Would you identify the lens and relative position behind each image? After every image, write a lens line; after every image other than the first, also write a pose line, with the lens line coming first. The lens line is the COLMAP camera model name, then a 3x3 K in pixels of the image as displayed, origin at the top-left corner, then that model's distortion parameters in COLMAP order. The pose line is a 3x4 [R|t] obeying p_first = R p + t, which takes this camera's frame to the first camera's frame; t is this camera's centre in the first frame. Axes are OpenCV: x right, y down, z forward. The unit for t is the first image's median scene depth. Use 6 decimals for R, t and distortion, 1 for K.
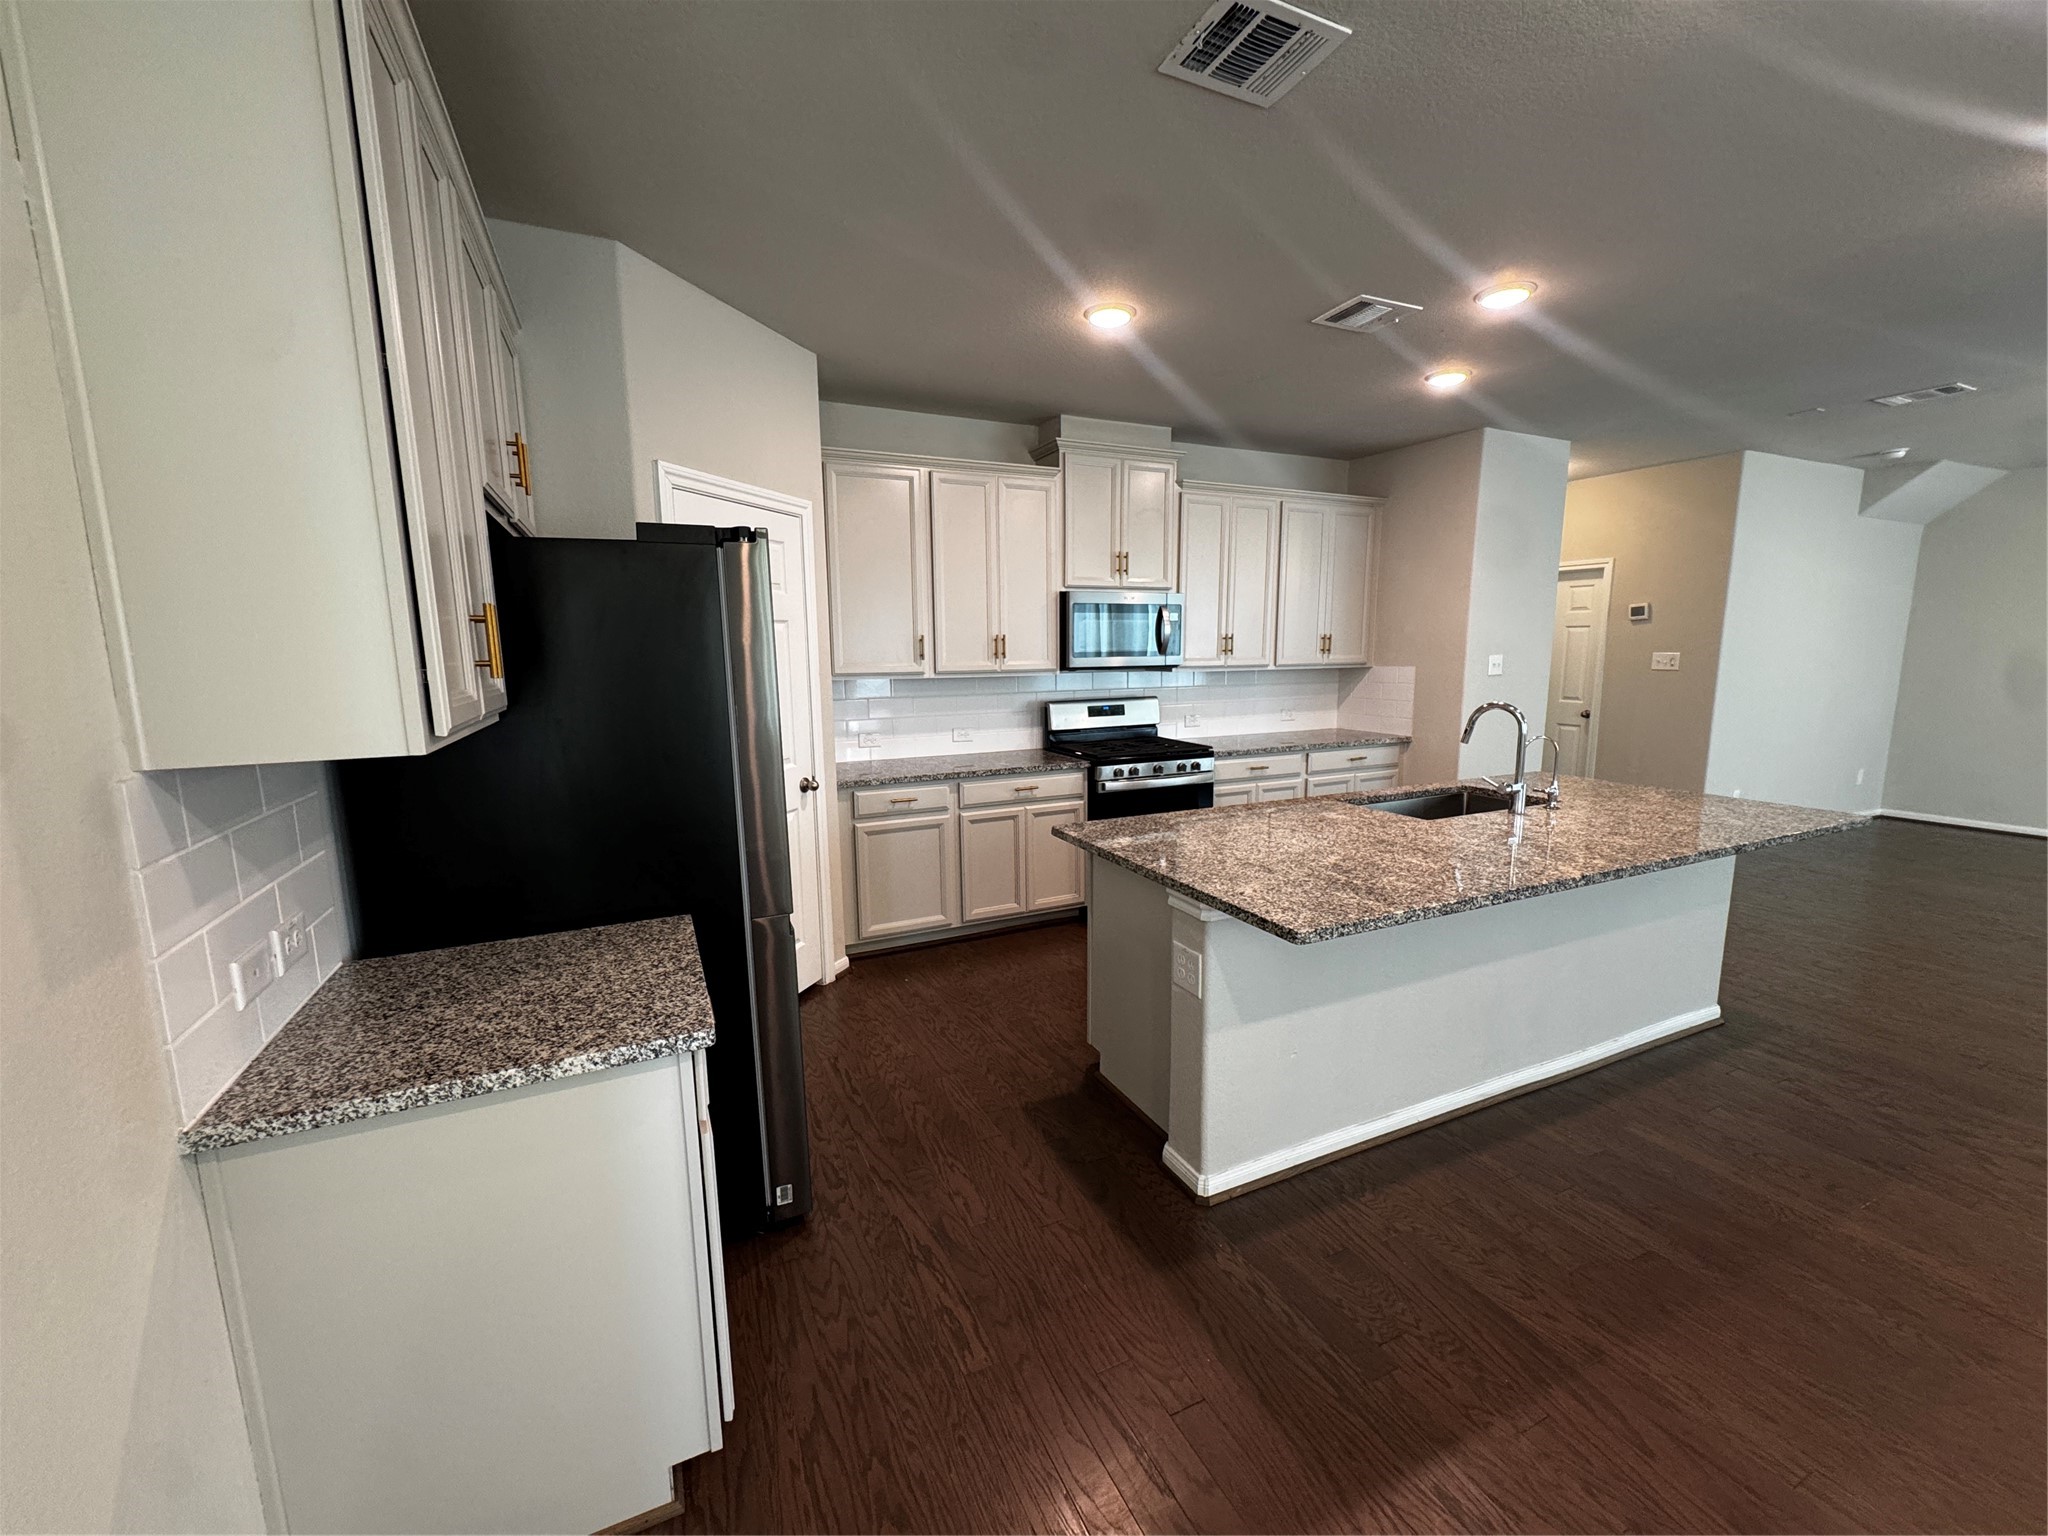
lens RADIAL K [[820.3, 0, 1022.3], [0, 820.3, 769.4], [0, 0, 1]] dist [-0.004528, 0.000783]
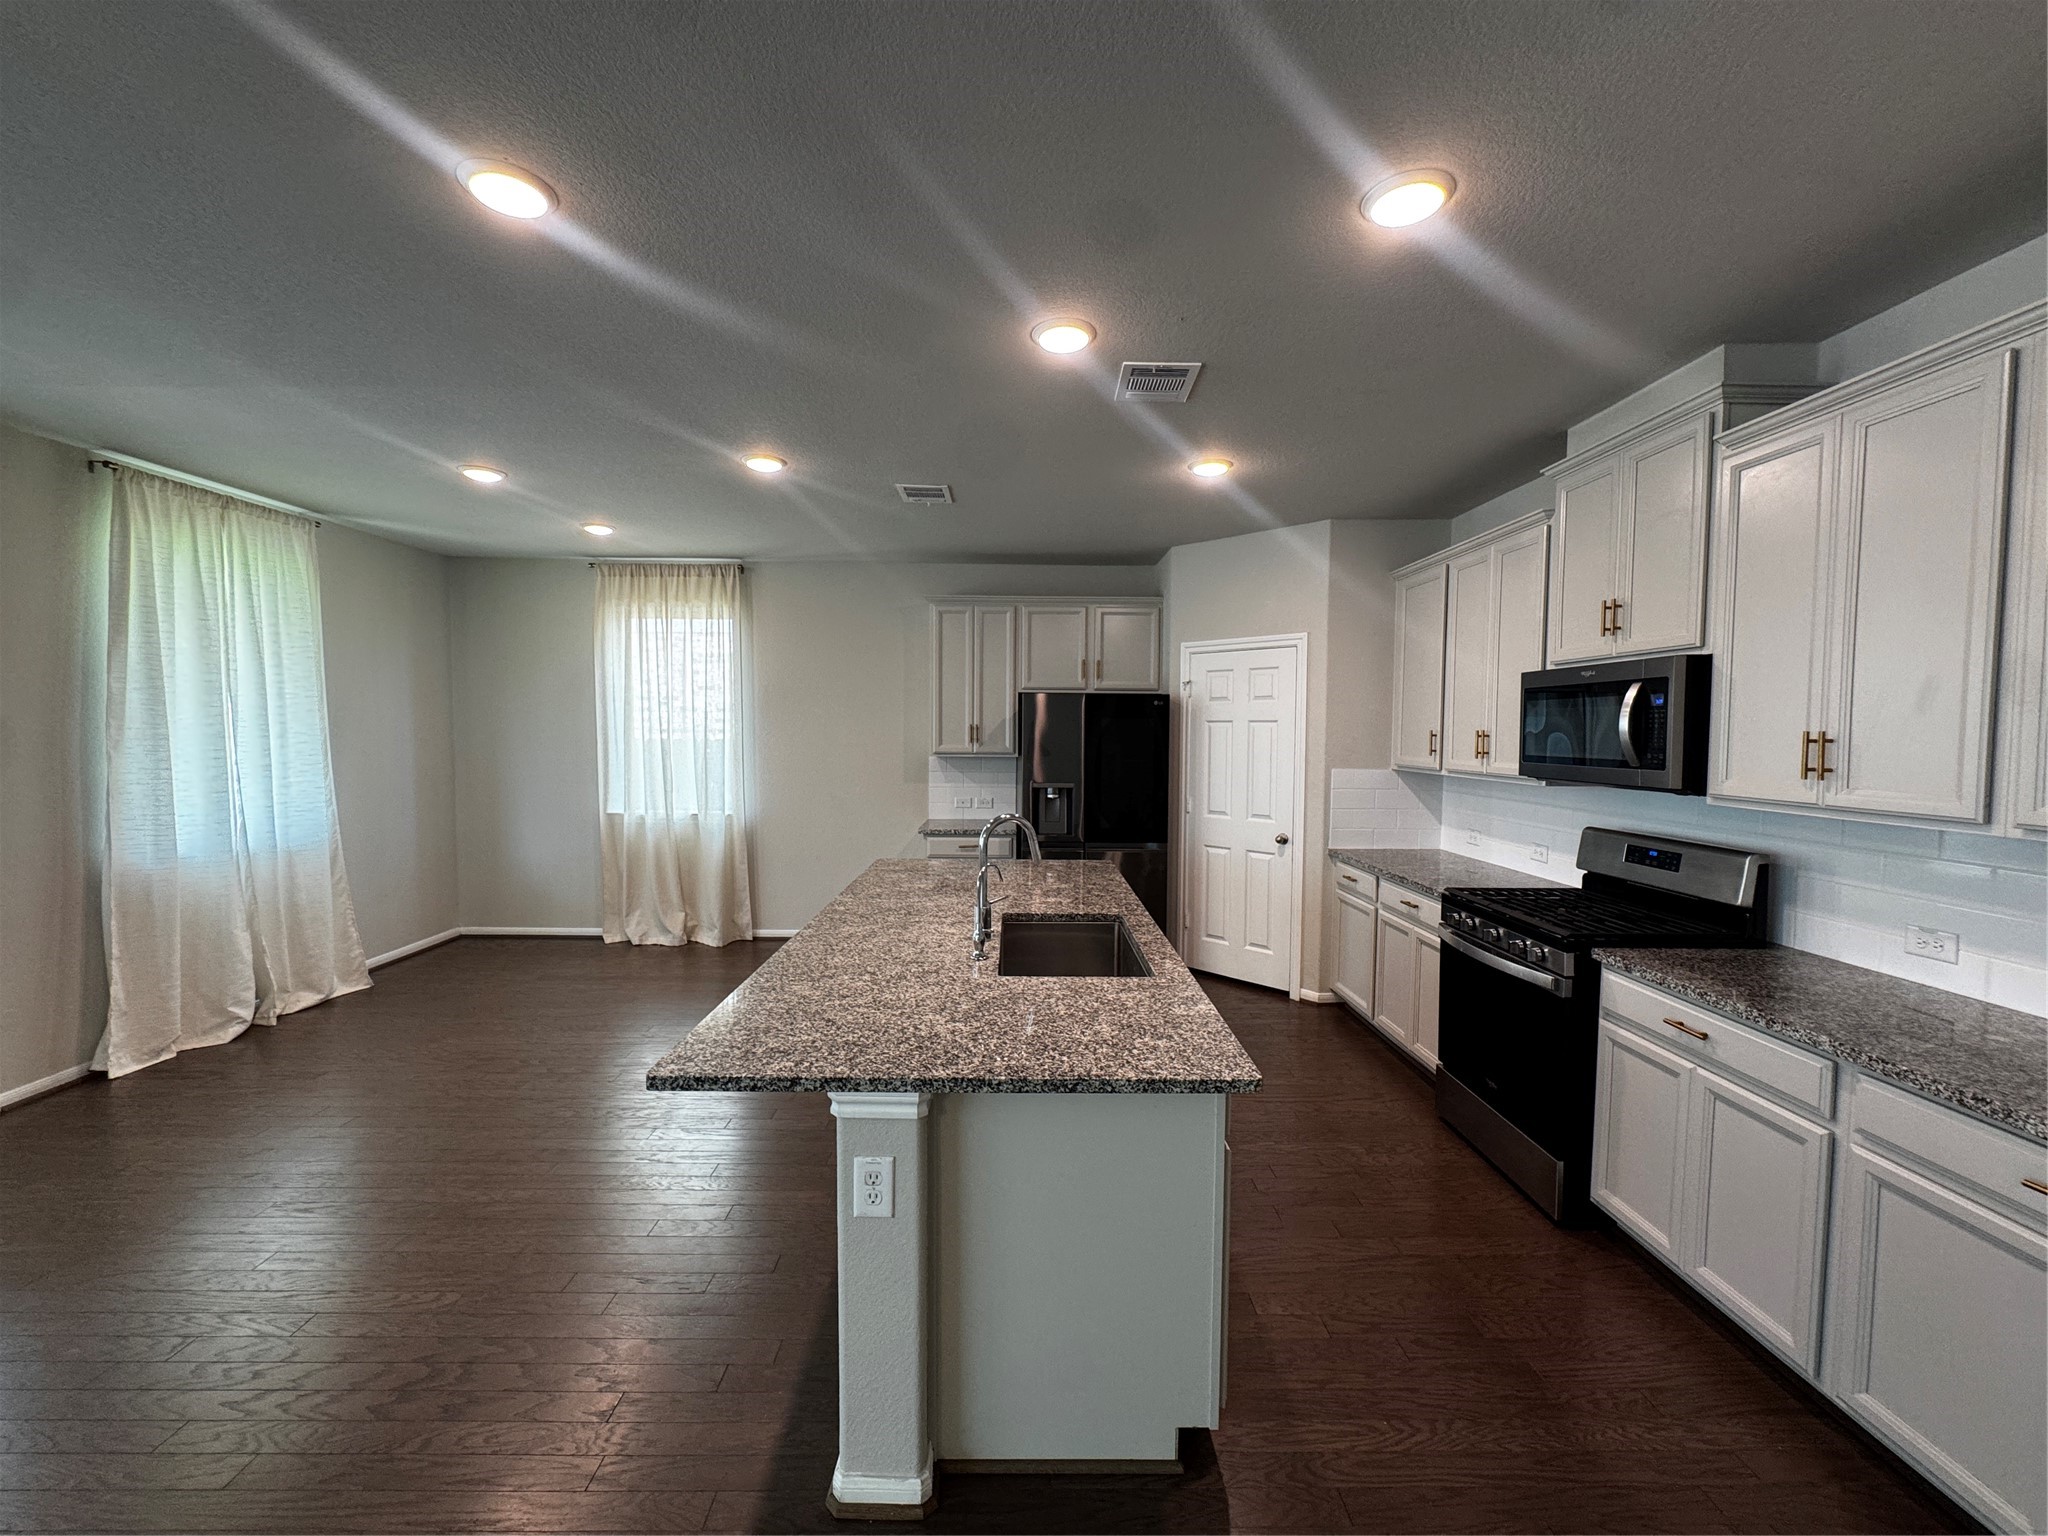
lens RADIAL K [[820.3, 0, 1022.2], [0, 820.3, 771.8], [0, 0, 1]] dist [-0.004528, 0.000783]
pose [[-0.410253, 0.053732, -0.910387, 0.835361], [-0.141417, 0.982439, 0.121713, -0.142571], [0.900940, 0.178678, -0.395450, 0.827748]]
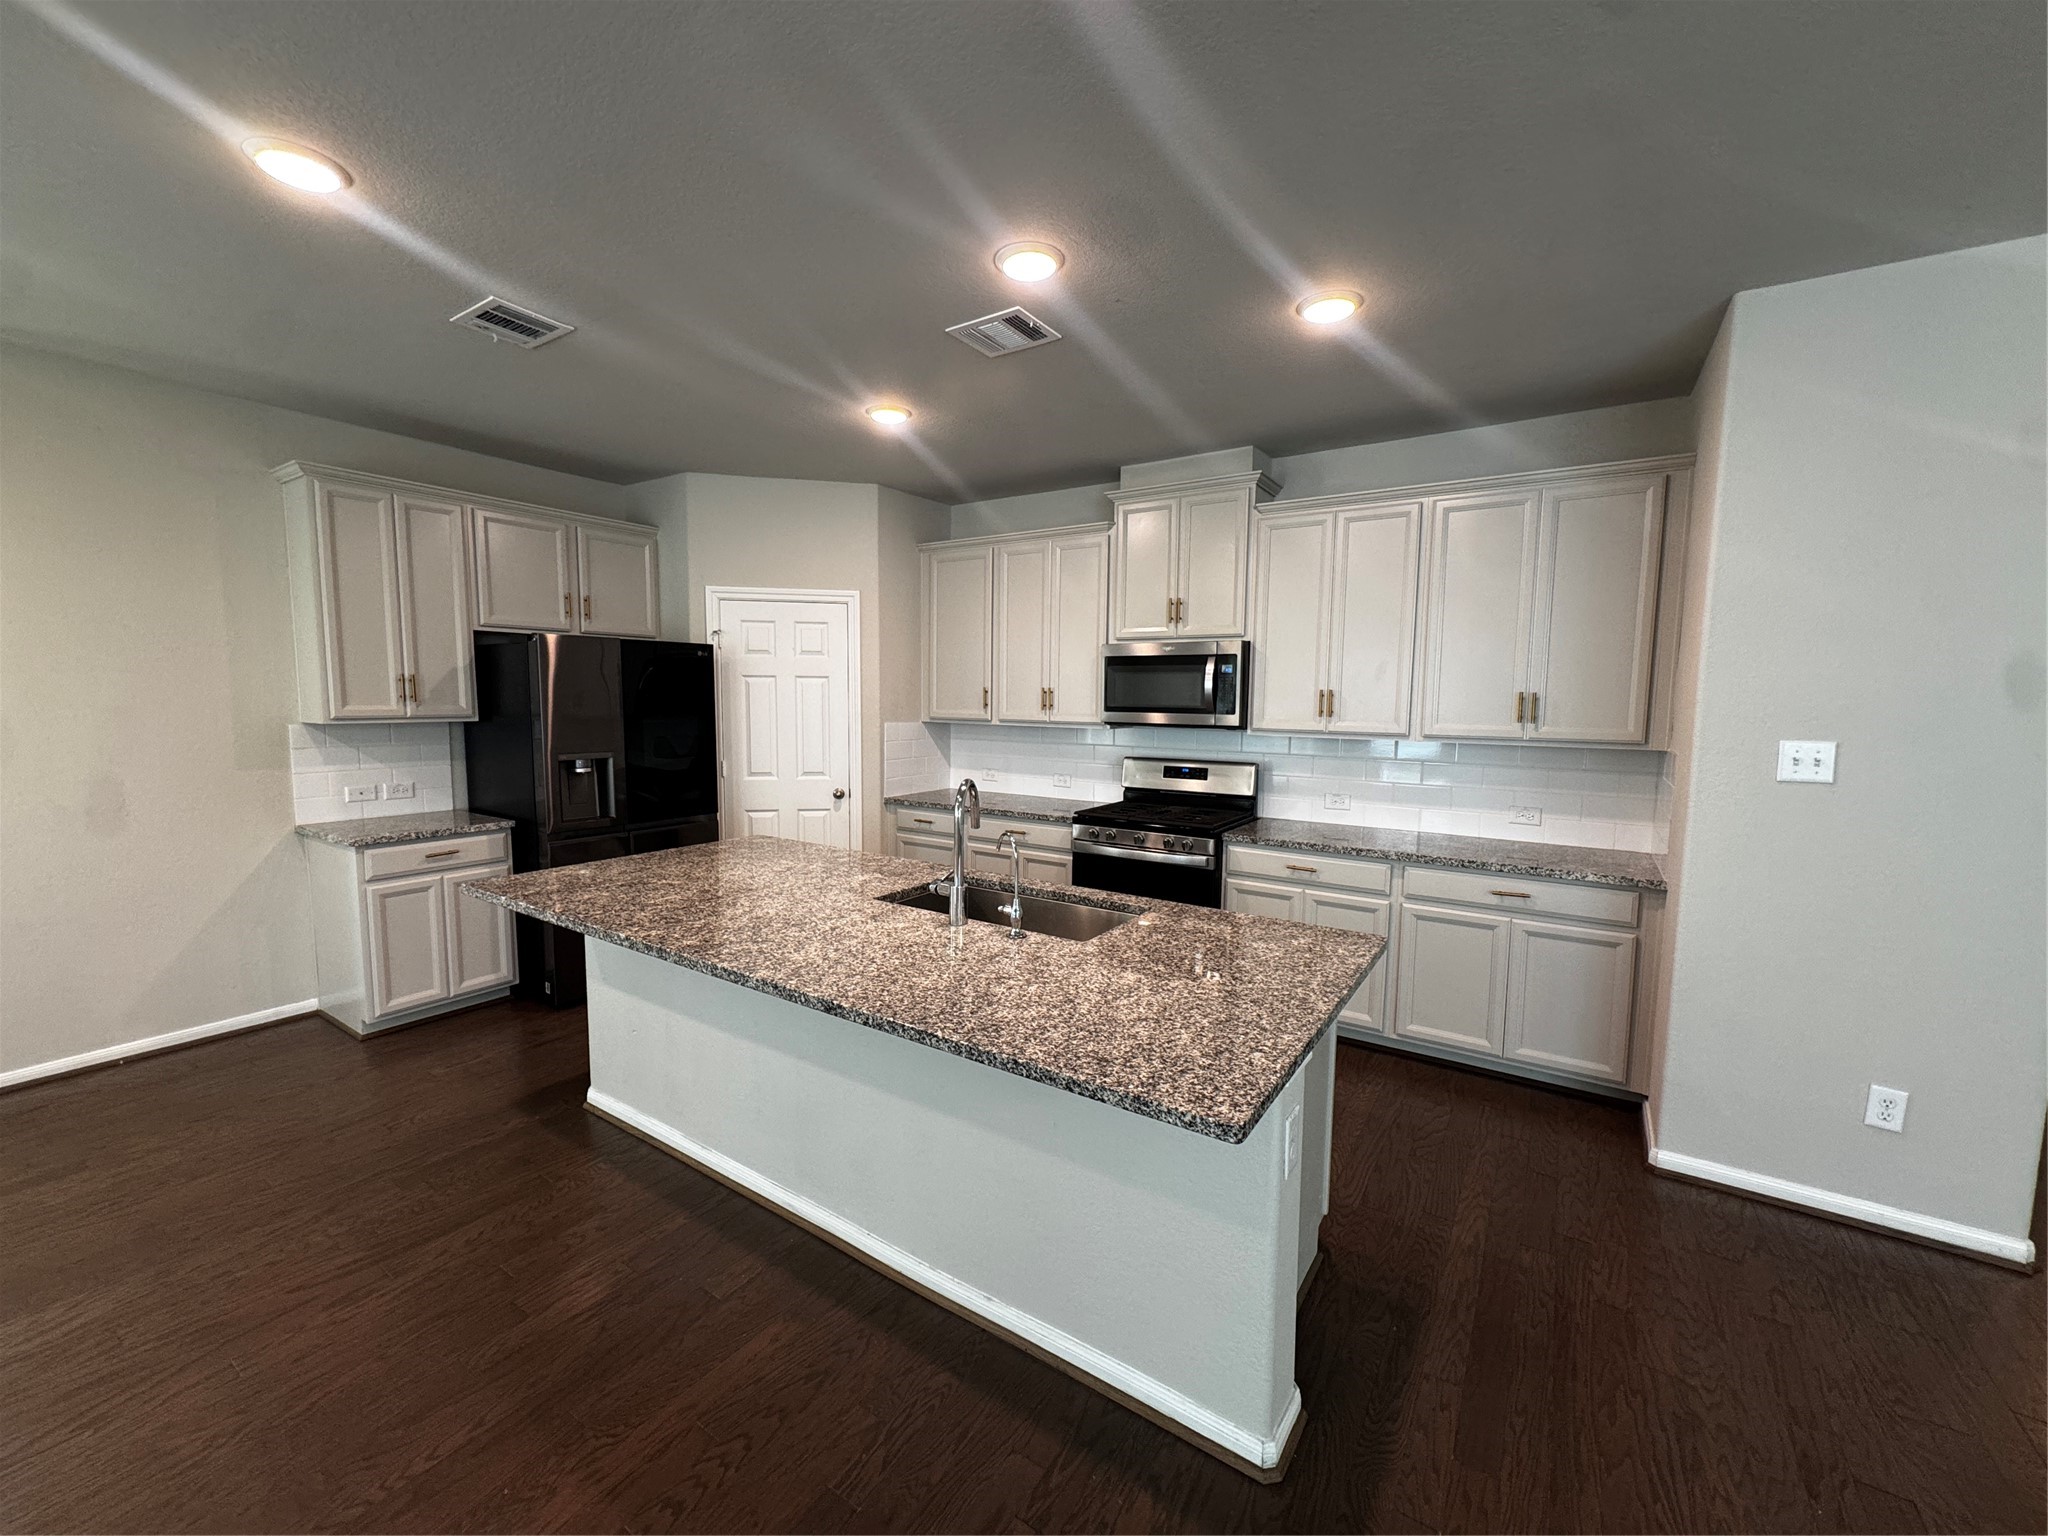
lens RADIAL K [[820.3, 0, 1024.8], [0, 820.3, 775.4], [0, 0, 1]] dist [-0.004528, 0.000783]
pose [[0.527765, 0.100506, -0.843423, 0.776680], [-0.145245, 0.989028, 0.026970, -0.068979], [0.836880, 0.108269, 0.536573, 0.381289]]
